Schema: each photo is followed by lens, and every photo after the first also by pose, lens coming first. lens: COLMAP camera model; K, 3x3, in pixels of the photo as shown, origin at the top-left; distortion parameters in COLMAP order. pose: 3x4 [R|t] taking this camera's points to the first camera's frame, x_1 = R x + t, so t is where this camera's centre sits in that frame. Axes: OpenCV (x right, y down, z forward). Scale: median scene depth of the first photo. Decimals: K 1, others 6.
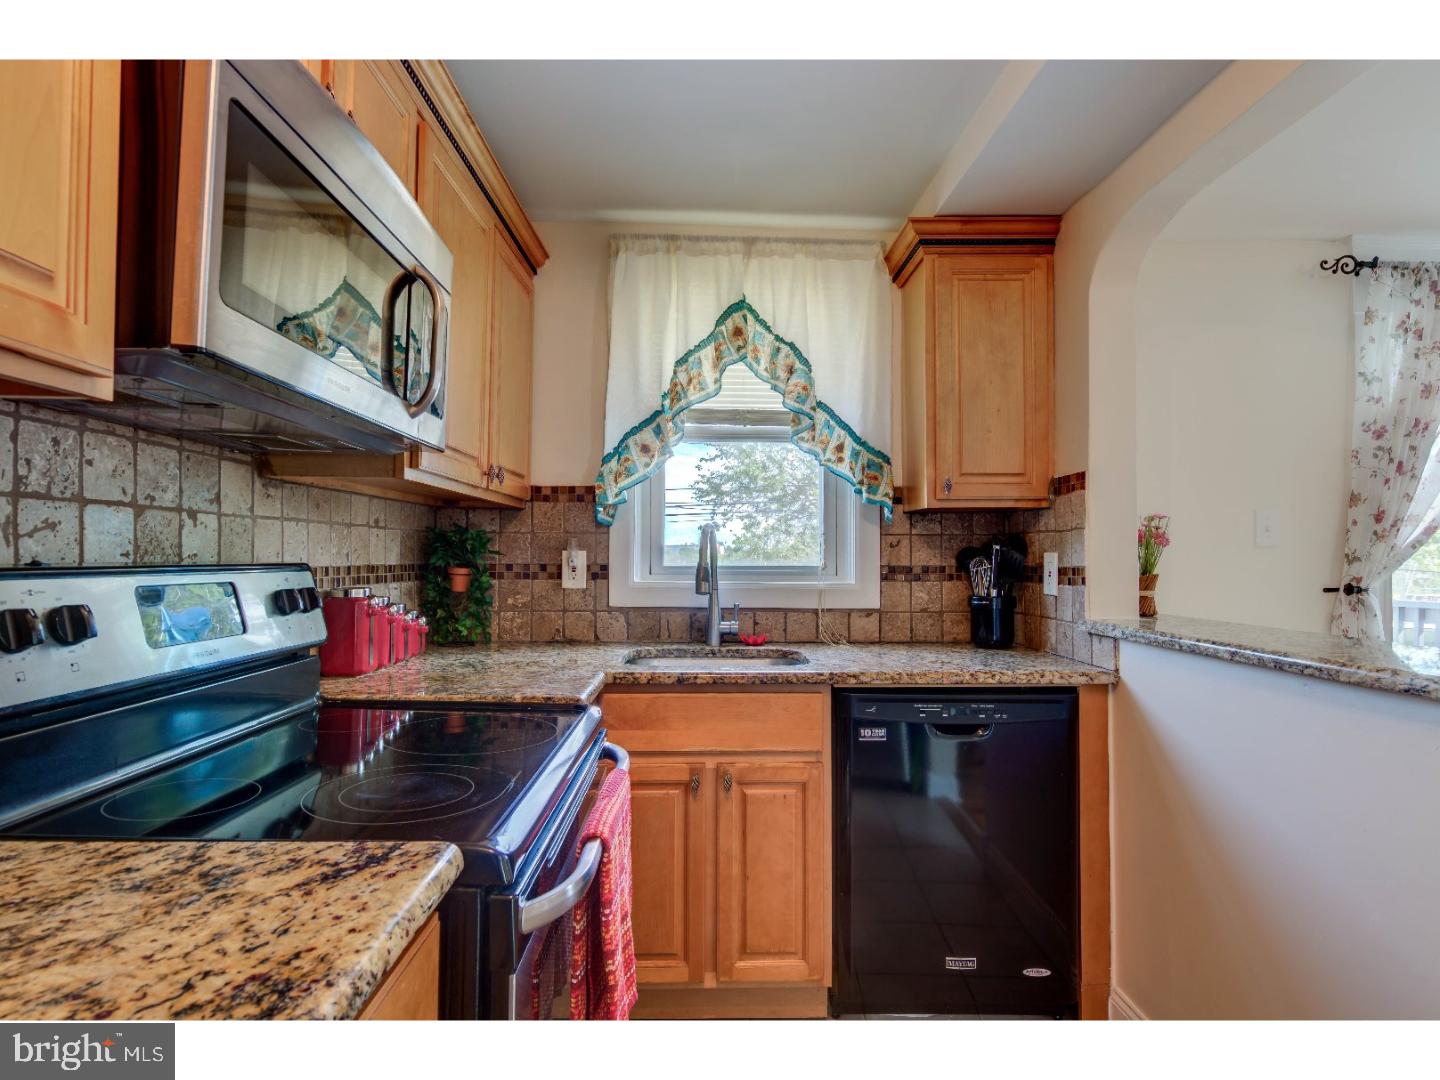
lens RADIAL K [[757.6, 0, 720.6], [0, 757.6, 544.8], [0, 0, 1]] dist [0.004270, -0.001334]
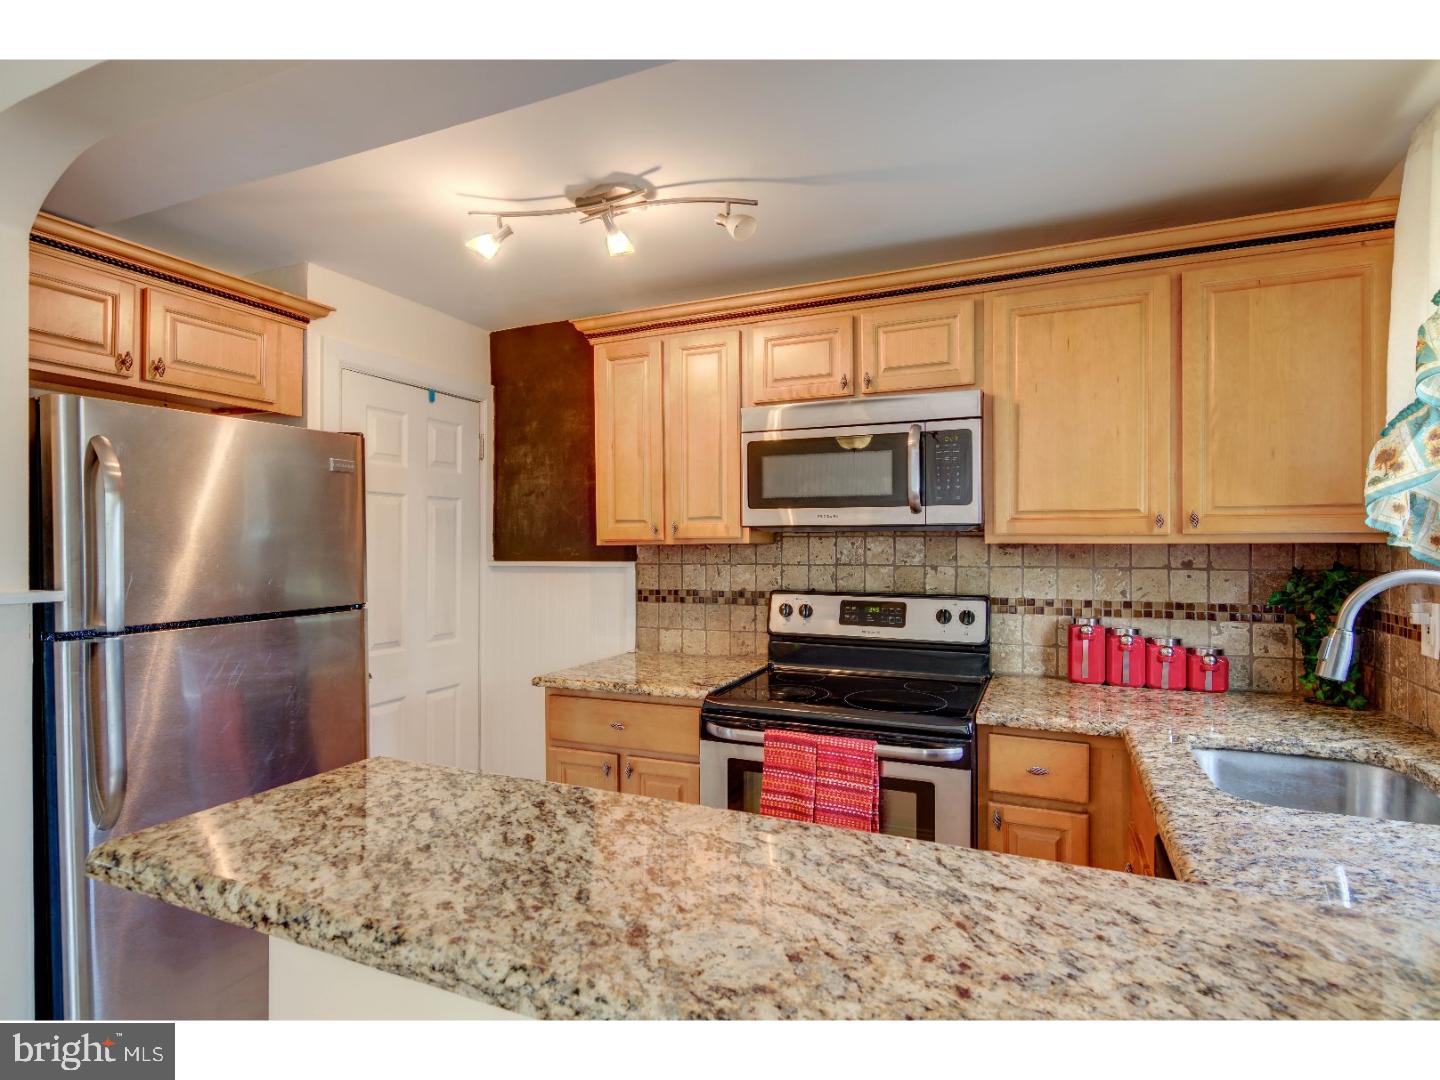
lens RADIAL K [[757.6, 0, 720.6], [0, 757.6, 544.8], [0, 0, 1]] dist [0.004270, -0.001334]
pose [[-0.423915, -0.007467, -0.905671, 0.728830], [0.009244, 0.999878, -0.012570, -0.043785], [0.905655, -0.013700, -0.423794, 0.727450]]
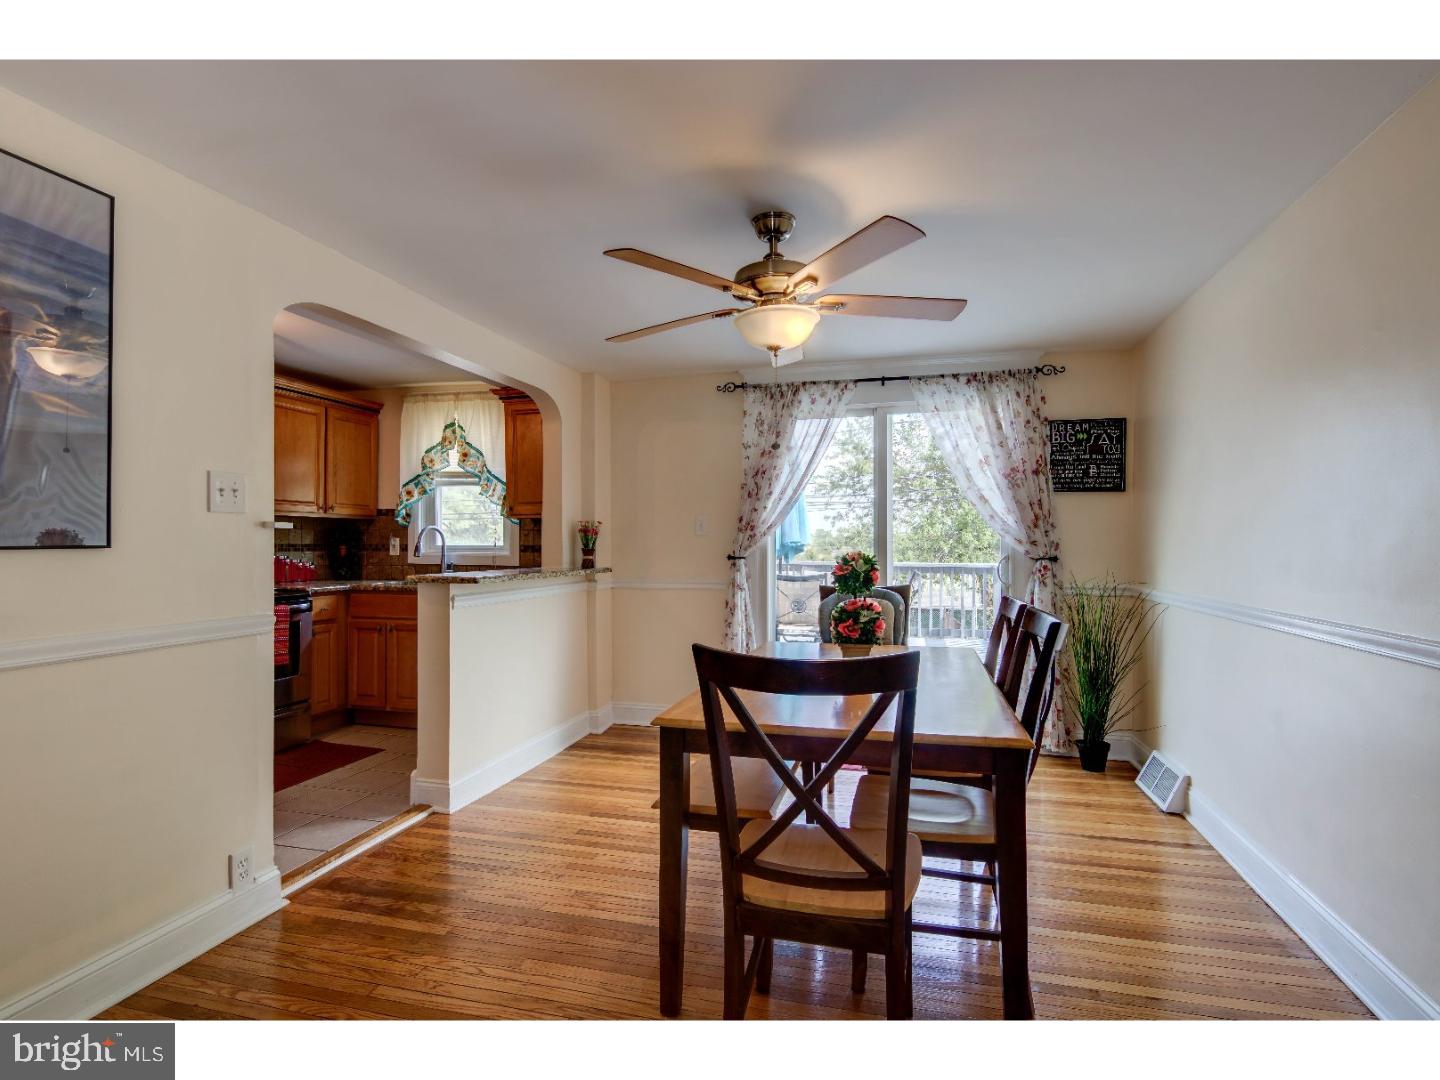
lens RADIAL K [[727.1, 0, 717.1], [0, 727.1, 545.5], [0, 0, 1]] dist [0.014169, -0.010761]
pose [[0.958233, 0.000789, -0.285987, 1.350125], [0.004571, 0.999826, 0.018072, -0.004989], [0.285951, -0.018625, 0.958063, -0.785283]]
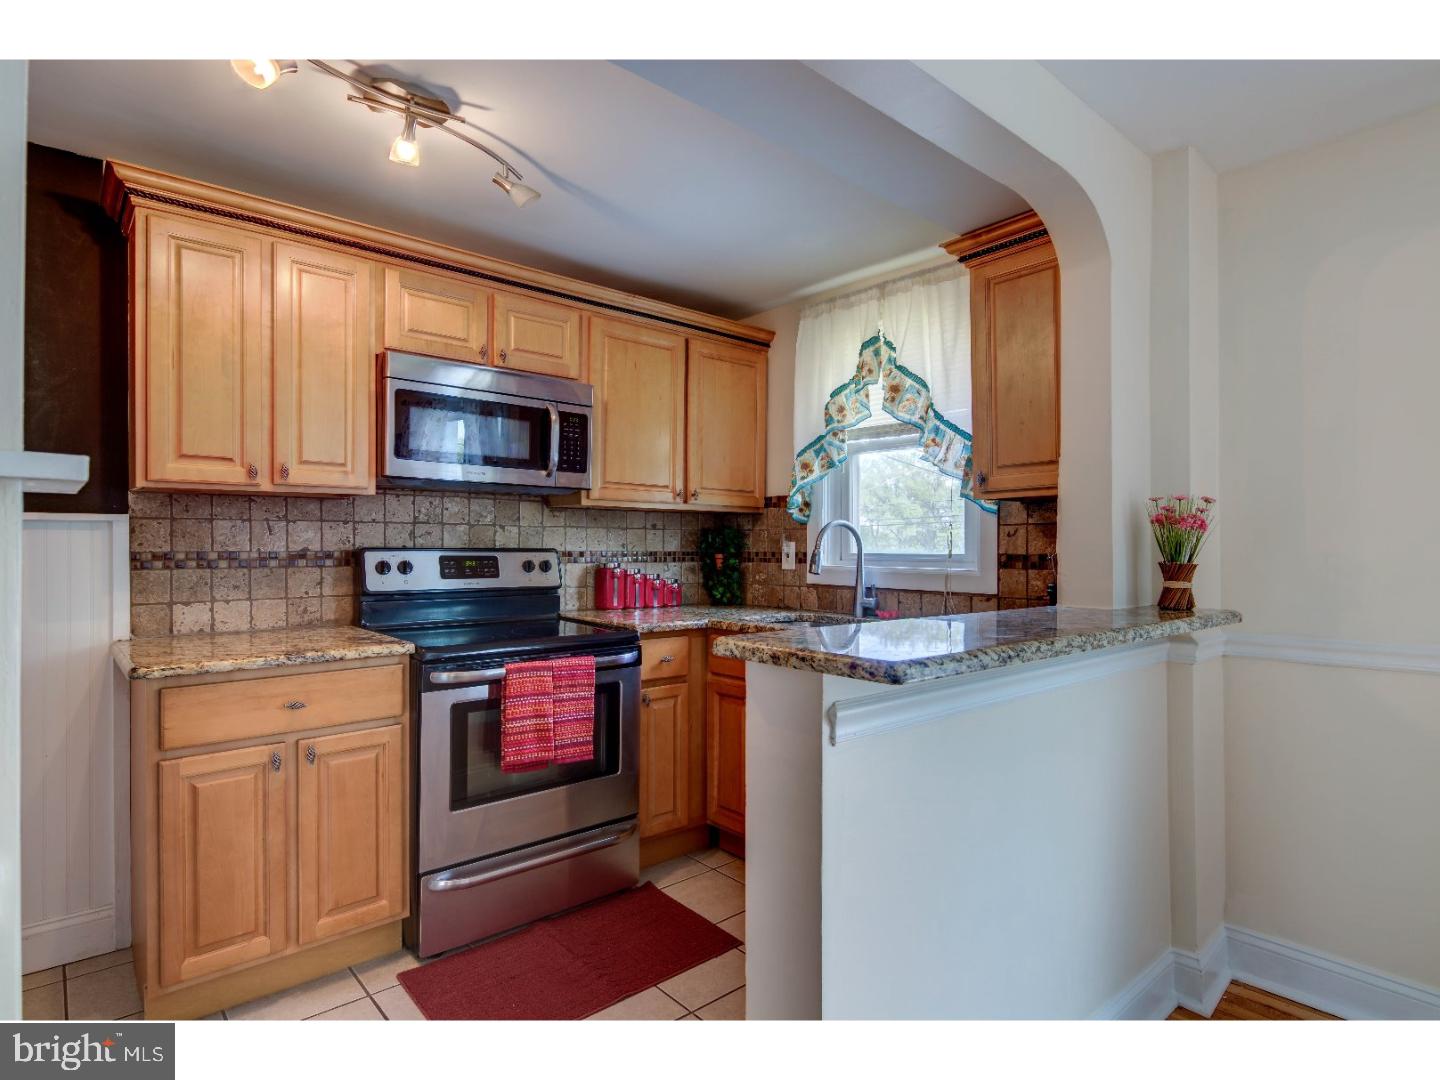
lens RADIAL K [[757.6, 0, 720.6], [0, 757.6, 544.8], [0, 0, 1]] dist [0.004270, -0.001334]
pose [[0.642941, -0.005350, -0.765897, 0.806190], [0.010021, 0.999949, 0.001428, 0.009652], [0.765850, -0.008593, 0.642962, 0.018628]]
